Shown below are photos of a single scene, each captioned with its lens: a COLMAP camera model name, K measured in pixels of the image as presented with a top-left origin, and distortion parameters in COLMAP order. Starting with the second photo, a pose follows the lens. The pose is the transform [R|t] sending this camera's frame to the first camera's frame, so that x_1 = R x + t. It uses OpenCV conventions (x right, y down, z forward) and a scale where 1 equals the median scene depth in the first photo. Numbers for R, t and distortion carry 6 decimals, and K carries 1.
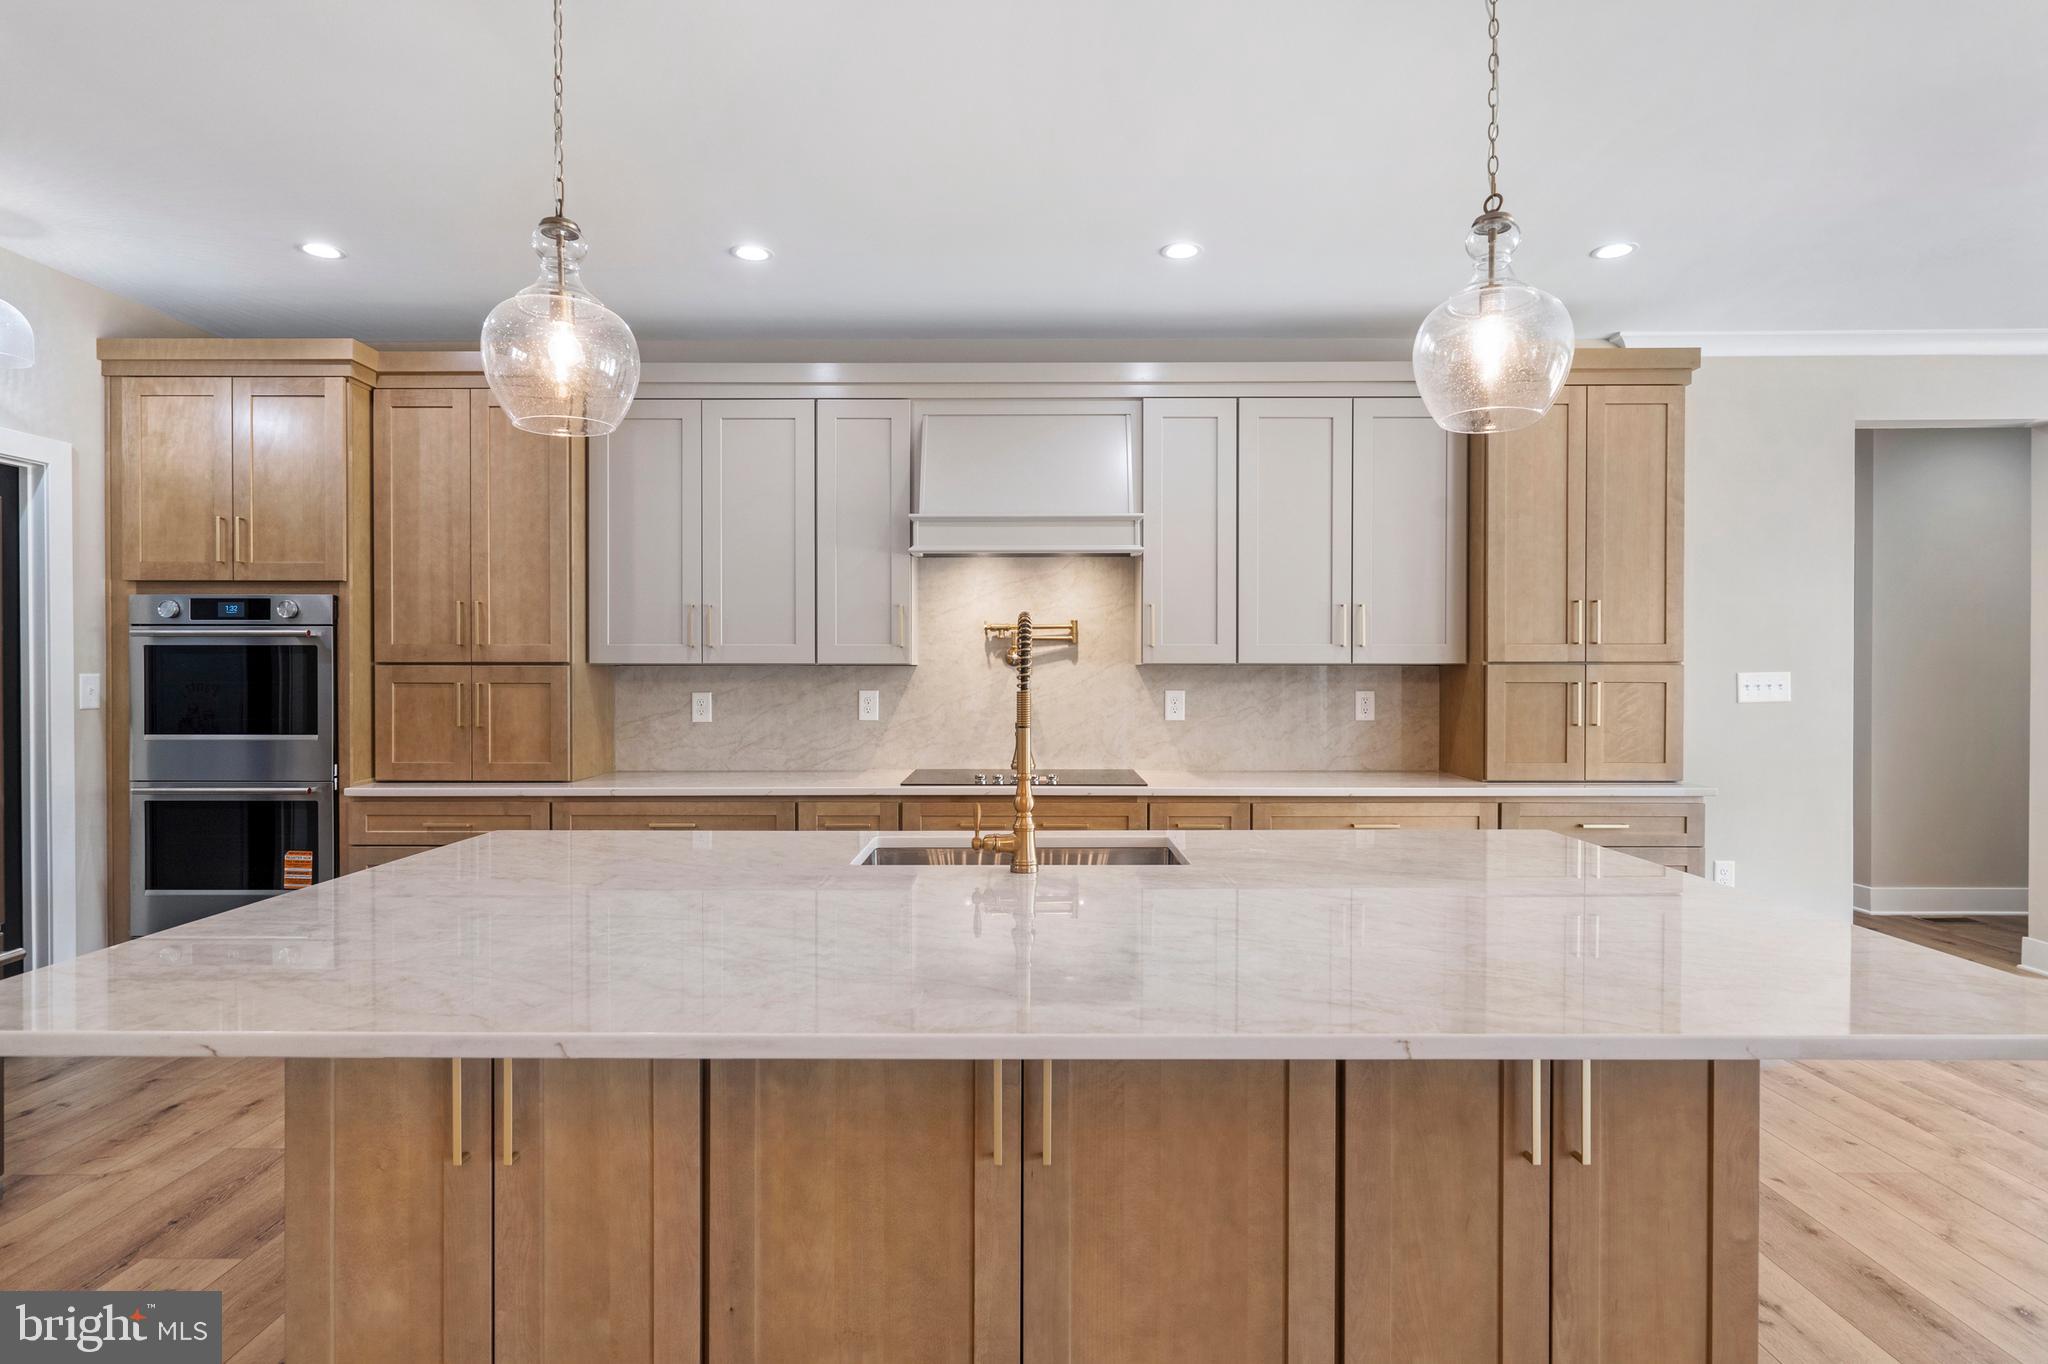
lens RADIAL K [[1073.0, 0, 1046.1], [0, 1073.0, 678.7], [0, 0, 1]] dist [0.001286, 0.000551]
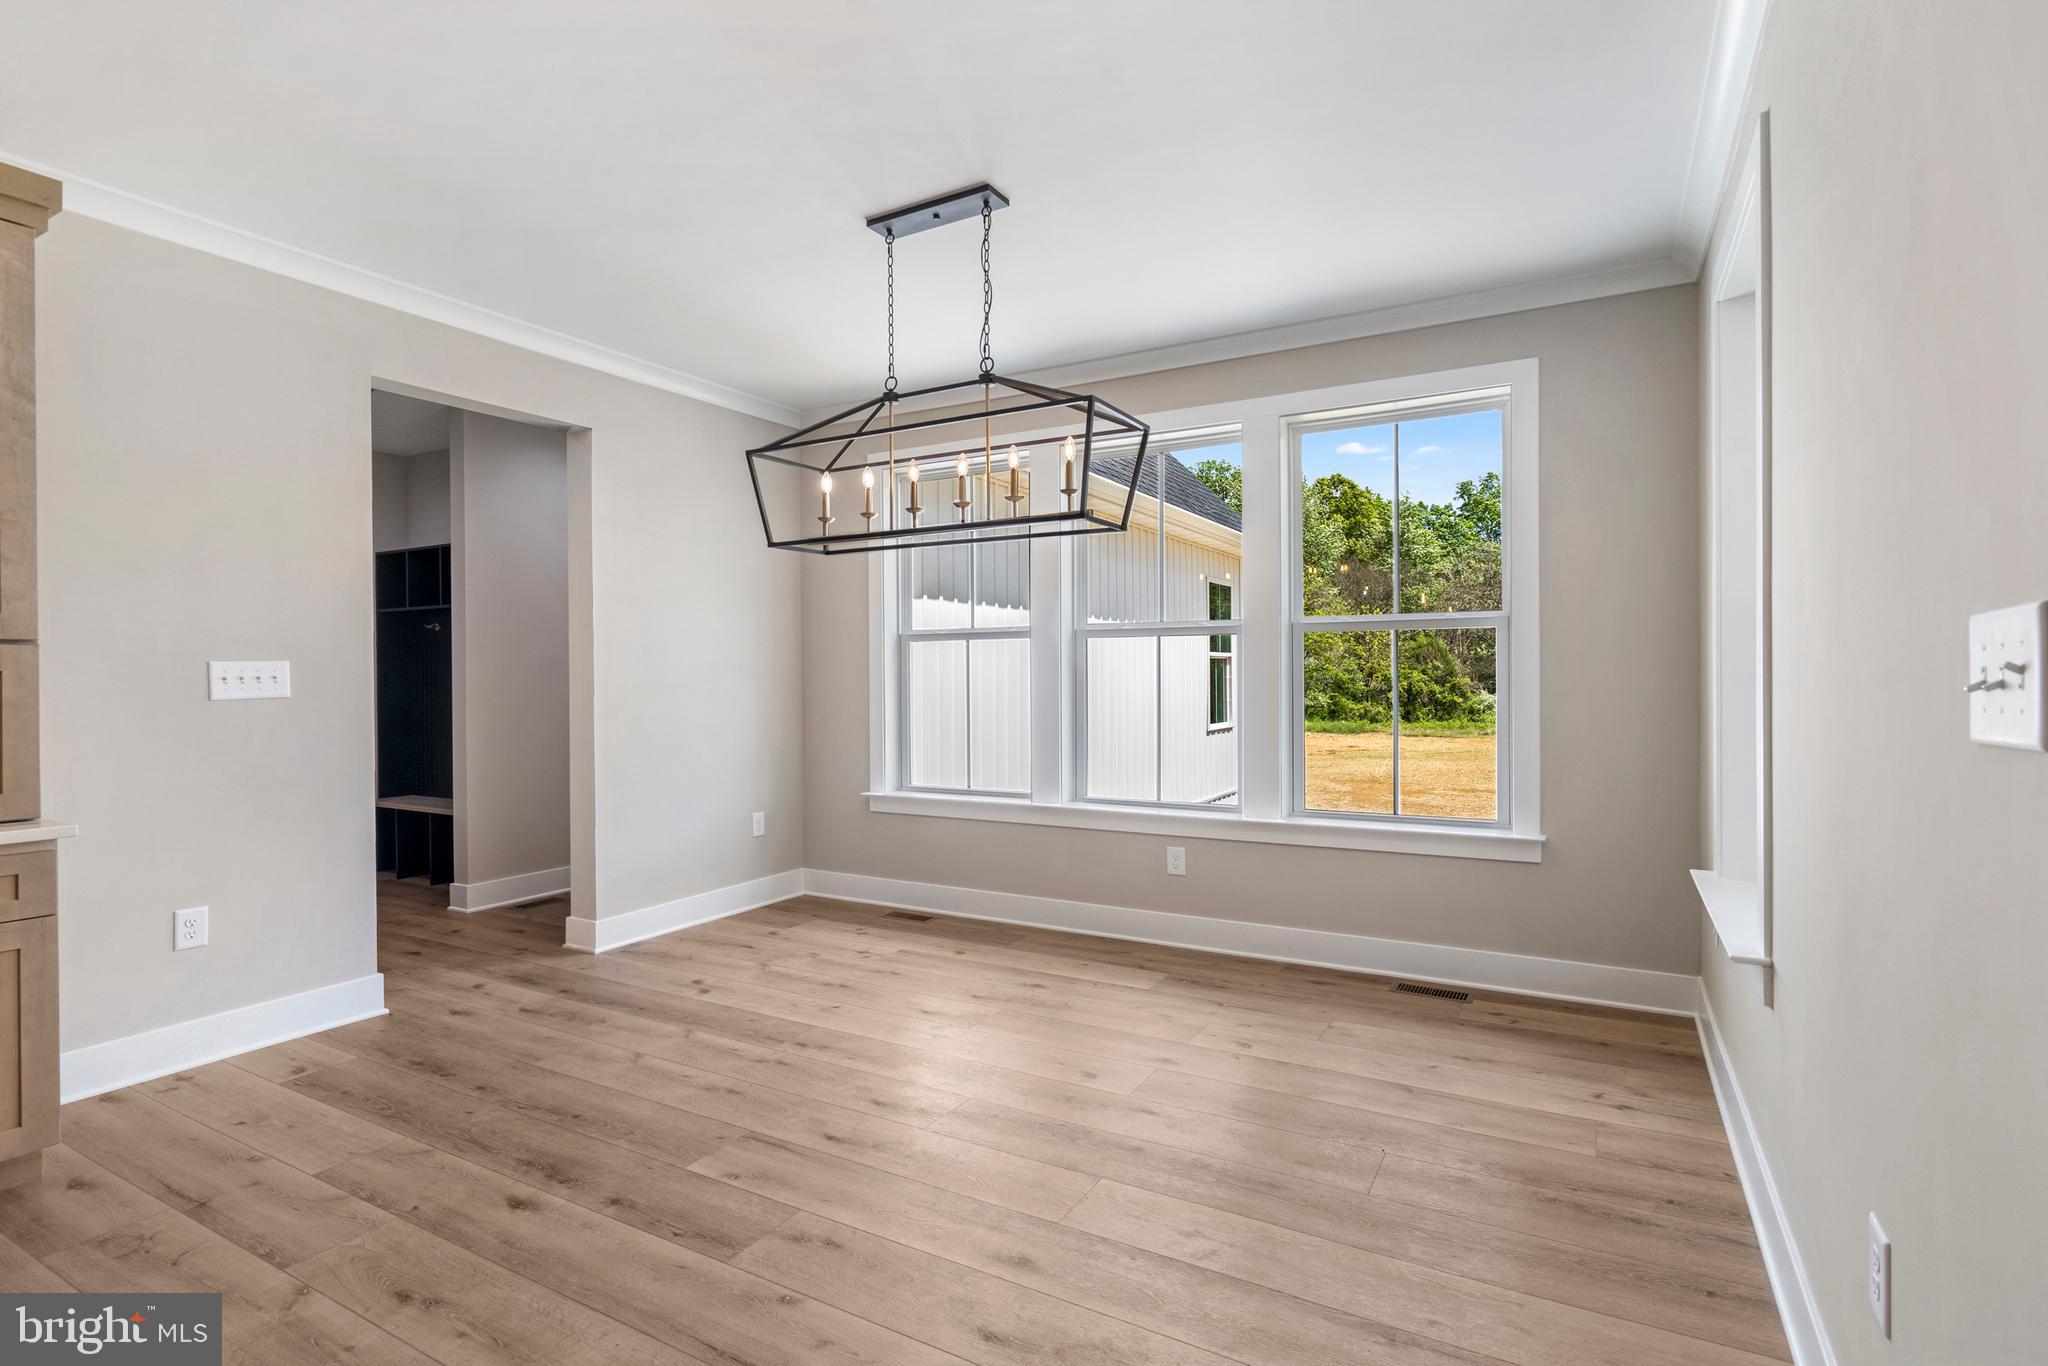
lens RADIAL K [[970.5, 0, 1015.2], [0, 970.5, 677.0], [0, 0, 1]] dist [-0.002104, 0.000801]
pose [[0.507899, -0.004377, 0.861405, 0.413212], [0.011208, 0.999936, -0.001528, 0.016154], [-0.861343, 0.010431, 0.507916, 0.180922]]
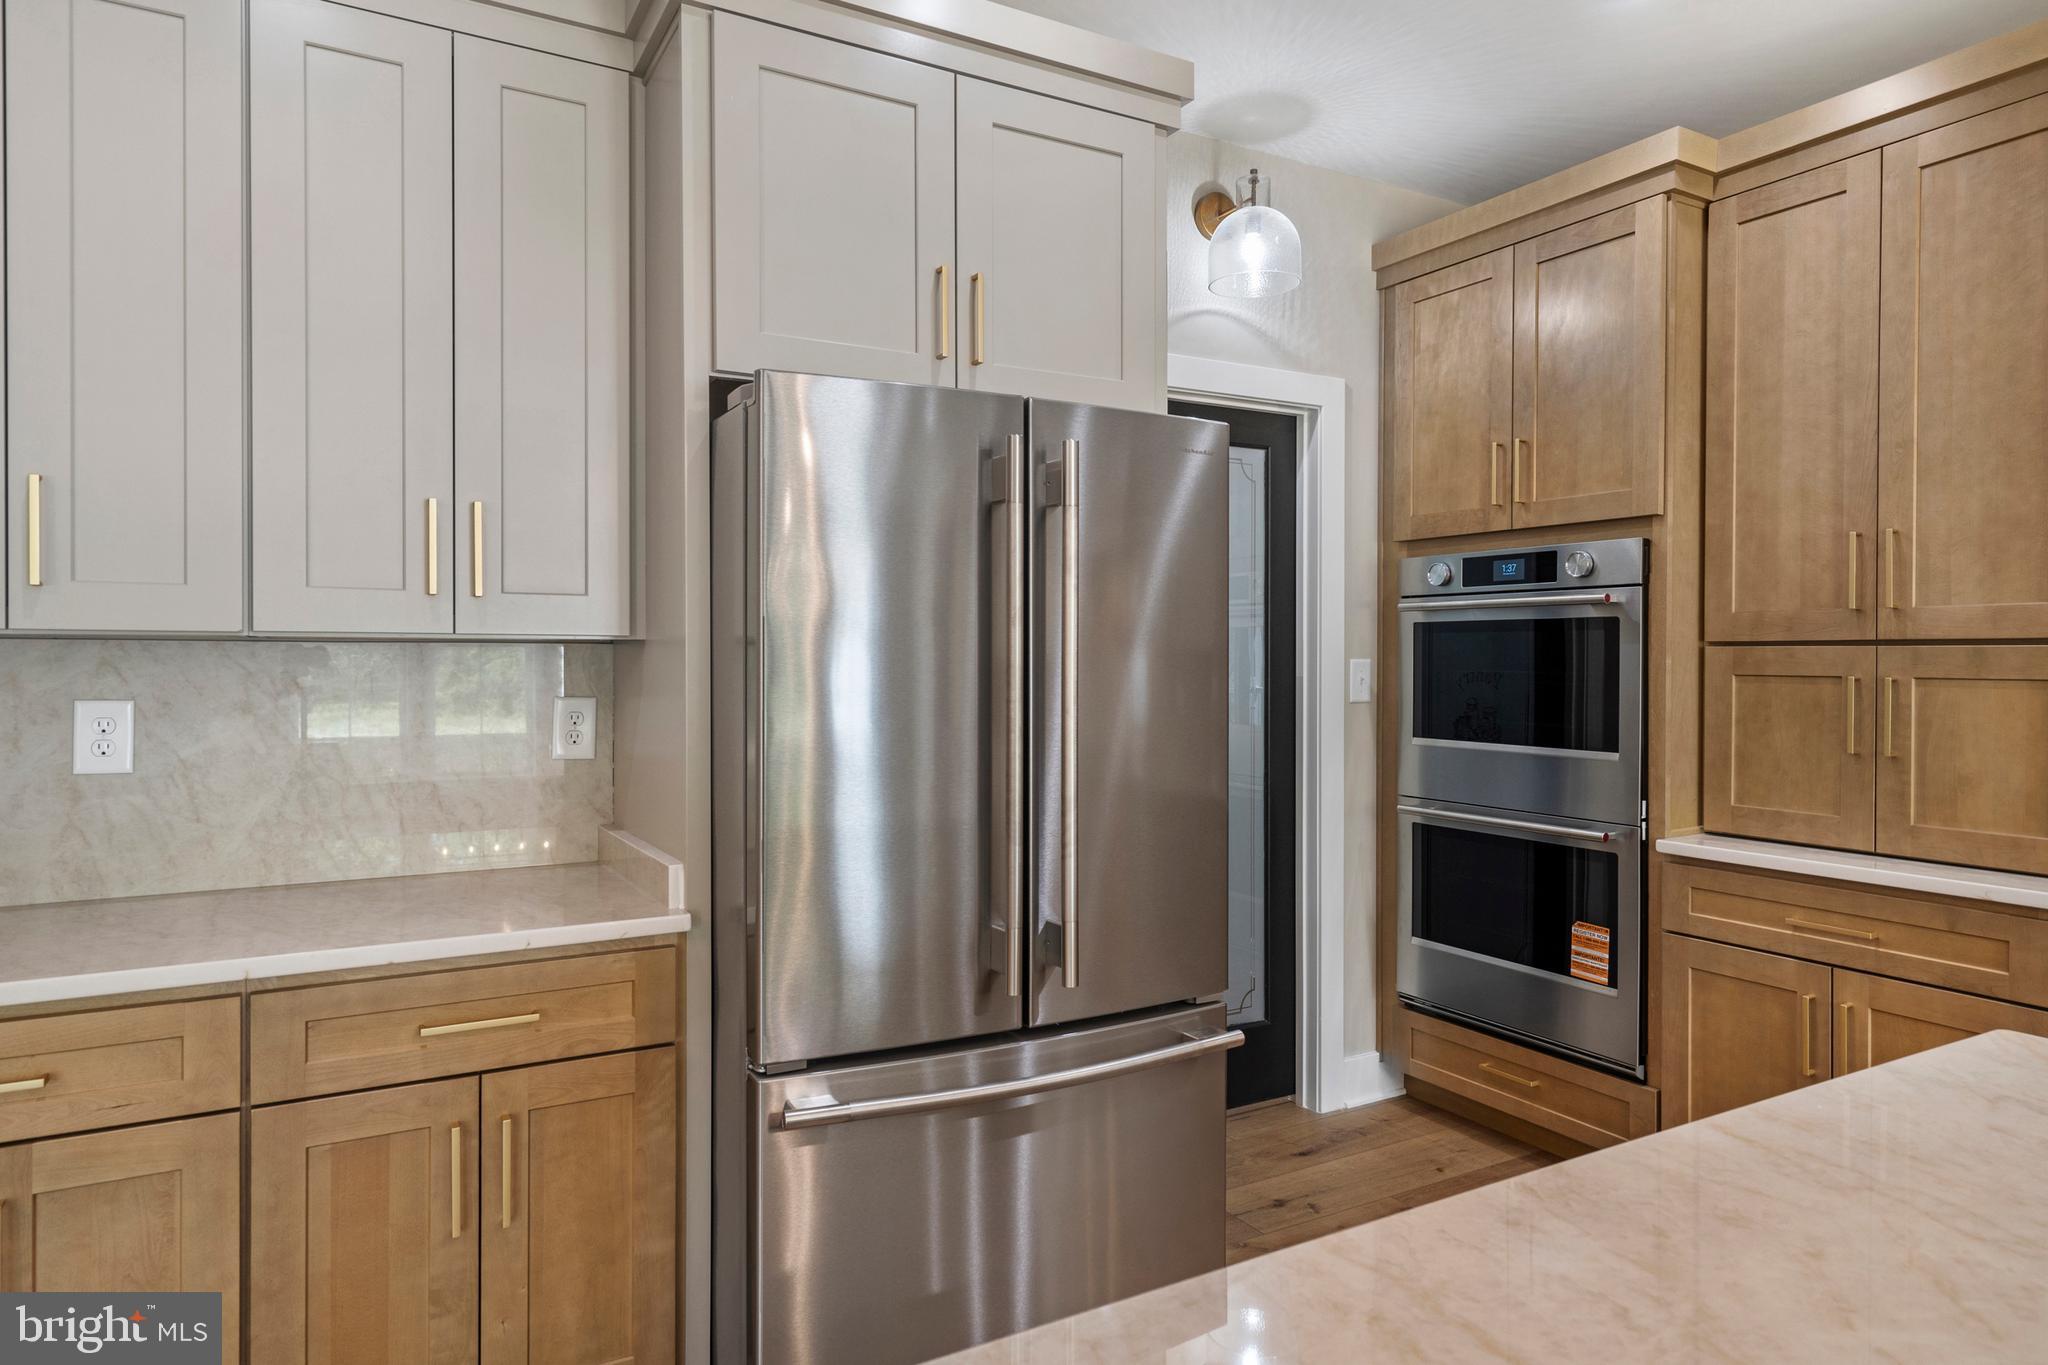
lens RADIAL K [[1215.7, 0, 997.8], [0, 1215.7, 668.3], [0, 0, 1]] dist [0.005288, 0.000732]
pose [[0.478613, 0.008829, -0.877981, -0.197531], [-0.007919, 0.999952, 0.005739, -0.000617], [0.877990, 0.004206, 0.478660, 0.295824]]
